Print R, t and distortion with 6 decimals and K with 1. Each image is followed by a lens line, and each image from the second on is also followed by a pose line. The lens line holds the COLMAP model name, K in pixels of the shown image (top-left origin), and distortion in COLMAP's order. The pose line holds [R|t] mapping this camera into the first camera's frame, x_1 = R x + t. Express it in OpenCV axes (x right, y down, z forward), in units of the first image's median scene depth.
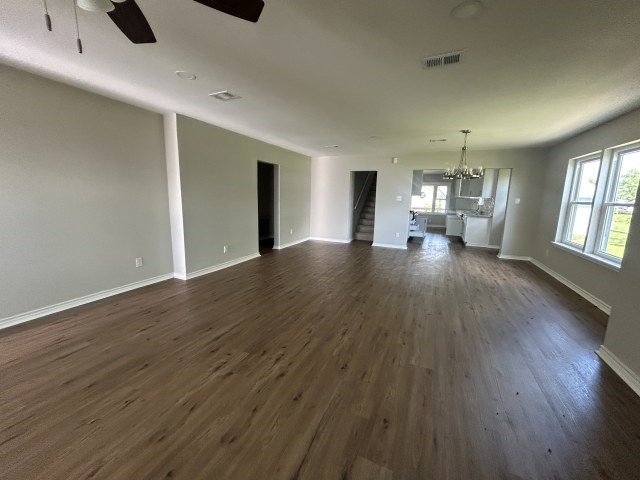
lens RADIAL K [[260.9, 0, 320.0], [0, 260.9, 240.0], [0, 0, 1]] dist [-0.000439, 0.000022]
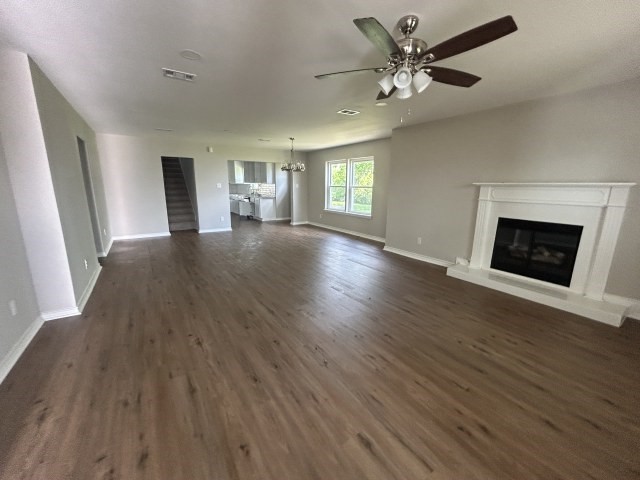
lens RADIAL K [[260.9, 0, 320.0], [0, 260.9, 240.0], [0, 0, 1]] dist [-0.000439, 0.000022]
pose [[0.532886, -0.193077, 0.823865, -0.657758], [0.146905, 0.979945, 0.134636, -0.032963], [-0.833338, 0.049284, 0.550563, 0.092042]]
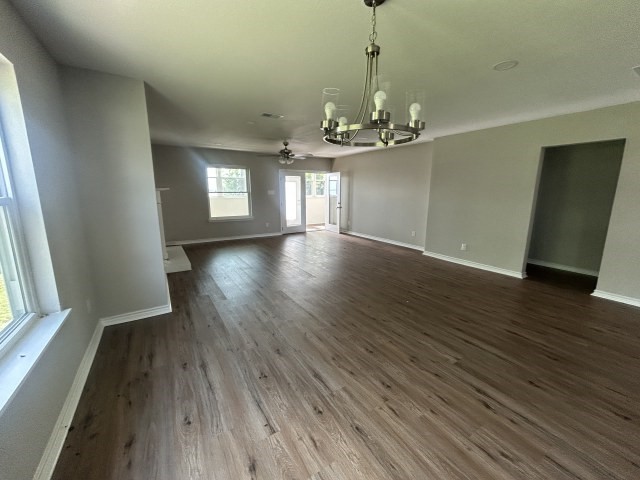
lens RADIAL K [[260.9, 0, 320.0], [0, 260.9, 240.0], [0, 0, 1]] dist [-0.000439, 0.000022]
pose [[-0.566362, 0.133341, -0.813298, 0.898444], [-0.147390, 0.954529, 0.259135, -0.194173], [0.810870, 0.266637, -0.520956, 1.185526]]
